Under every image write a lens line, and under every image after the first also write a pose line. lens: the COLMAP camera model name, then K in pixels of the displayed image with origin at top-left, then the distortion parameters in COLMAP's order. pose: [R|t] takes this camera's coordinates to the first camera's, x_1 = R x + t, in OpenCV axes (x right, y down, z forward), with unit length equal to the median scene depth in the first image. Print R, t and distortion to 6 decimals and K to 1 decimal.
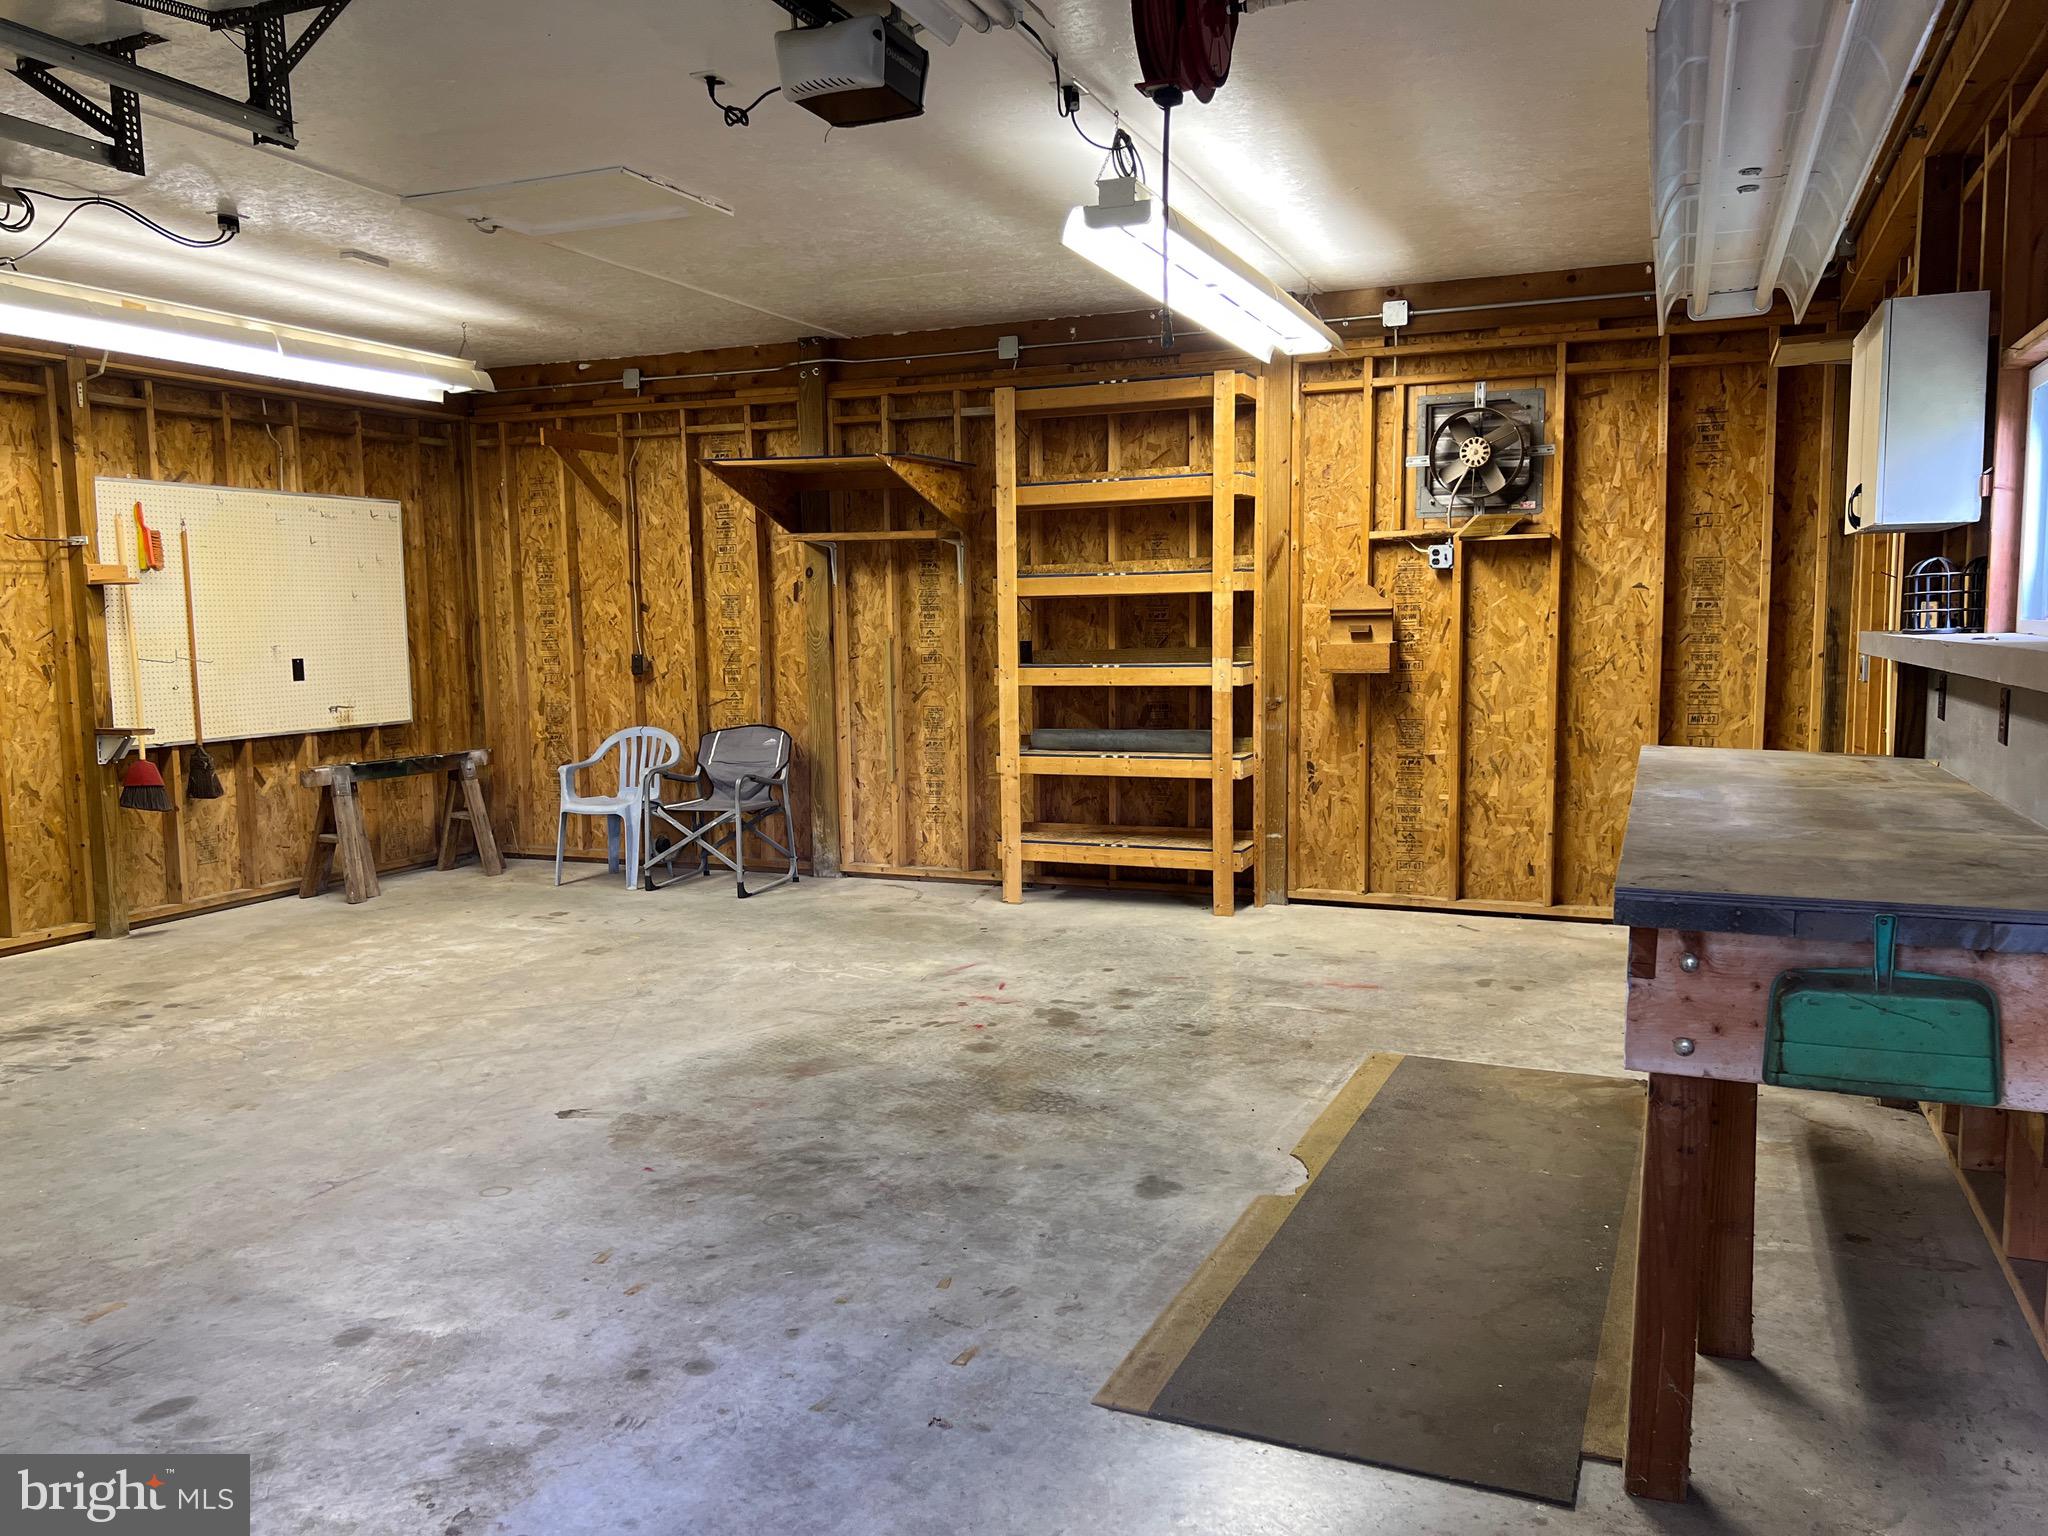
lens RADIAL K [[1545.4, 0, 1009.8], [0, 1545.4, 767.1], [0, 0, 1]] dist [0.061768, -0.067340]
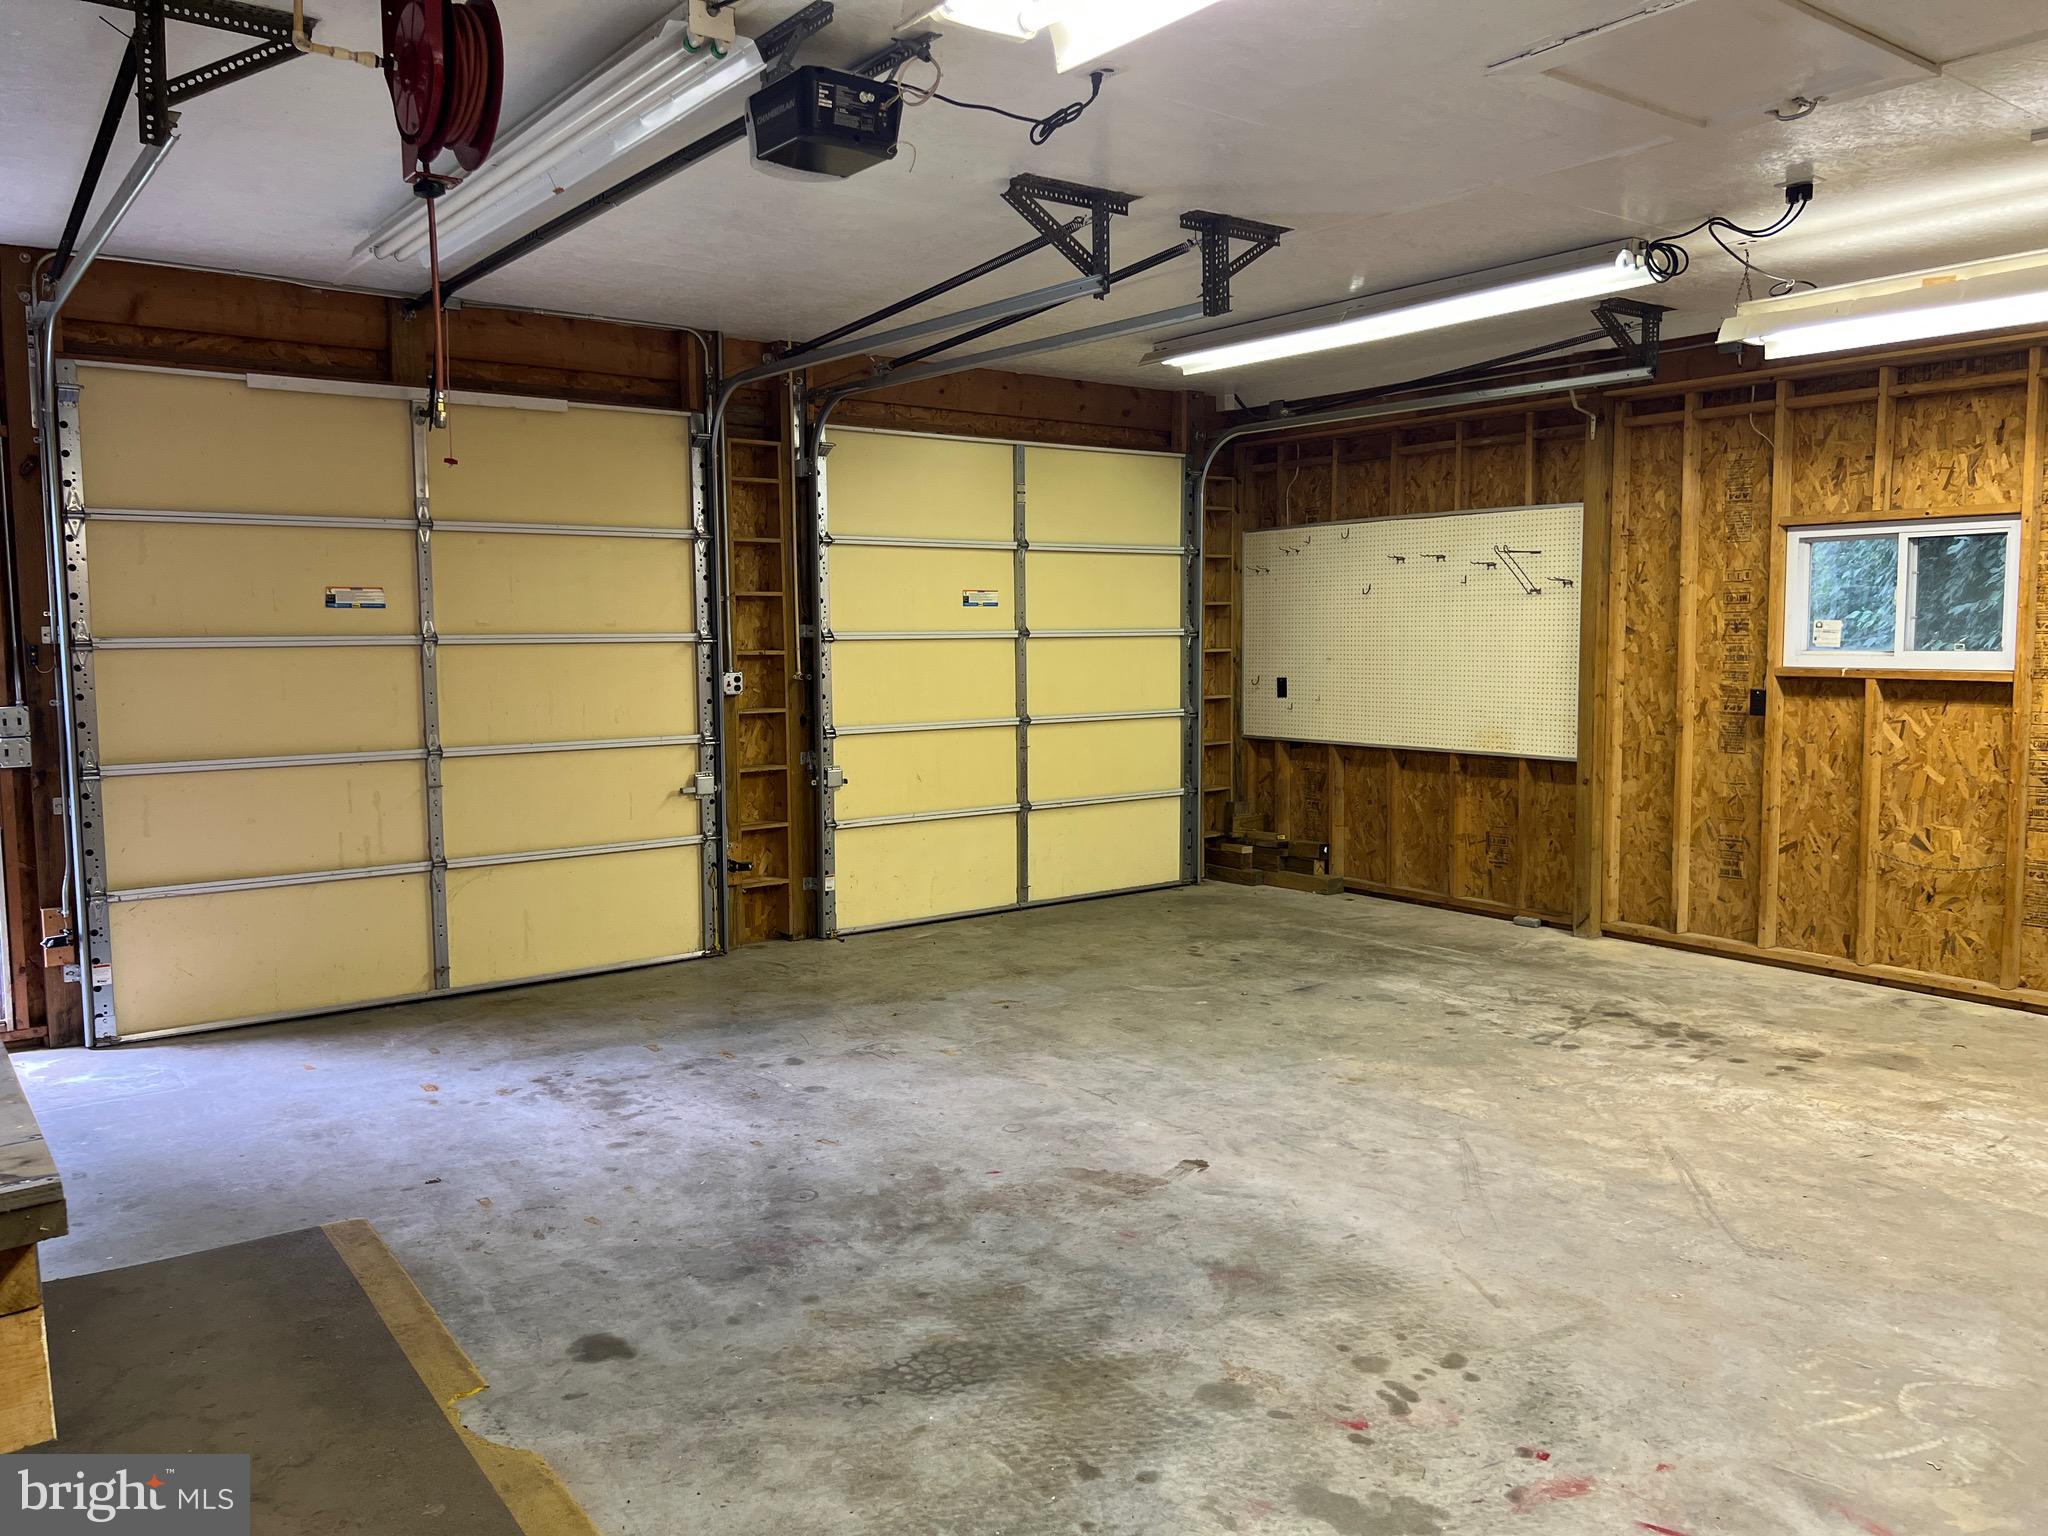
lens RADIAL K [[1545.4, 0, 1011.8], [0, 1545.4, 756.8], [0, 0, 1]] dist [0.061768, -0.067340]
pose [[-0.502504, 0.094438, -0.859402, 0.596575], [-0.073033, 0.985827, 0.151035, -0.170787], [0.861485, 0.138660, -0.488485, 1.358469]]
